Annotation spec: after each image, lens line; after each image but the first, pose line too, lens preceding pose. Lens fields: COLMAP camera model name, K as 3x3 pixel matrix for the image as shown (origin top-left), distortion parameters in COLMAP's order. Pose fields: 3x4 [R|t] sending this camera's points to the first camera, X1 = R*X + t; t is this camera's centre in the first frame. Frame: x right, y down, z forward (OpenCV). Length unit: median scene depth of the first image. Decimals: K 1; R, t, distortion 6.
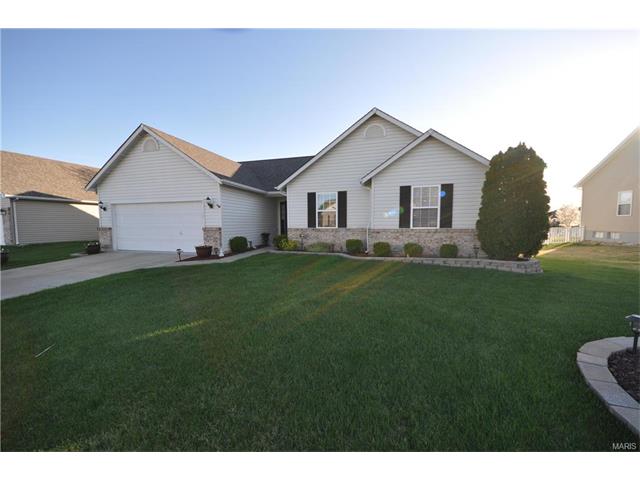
lens RADIAL K [[229.8, 0, 324.0], [0, 229.8, 237.5], [0, 0, 1]] dist [0.016975, -0.015209]
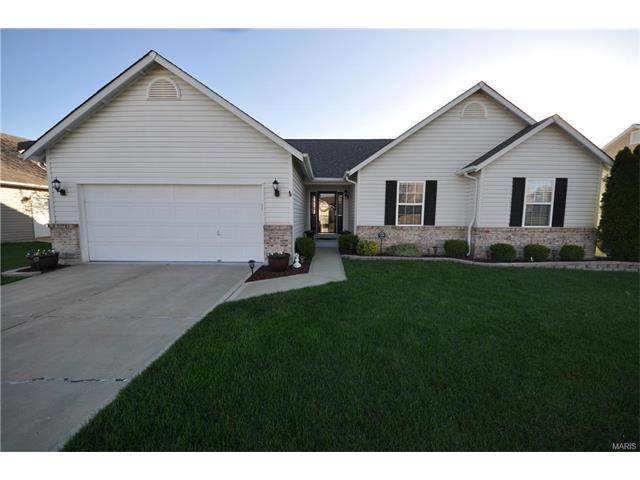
lens RADIAL K [[229.8, 0, 324.0], [0, 229.8, 237.5], [0, 0, 1]] dist [0.016975, -0.015209]
pose [[0.969572, -0.010597, 0.244575, -0.519275], [0.004567, 0.999672, 0.025210, -0.023478], [-0.244762, -0.023326, 0.969302, 0.310405]]
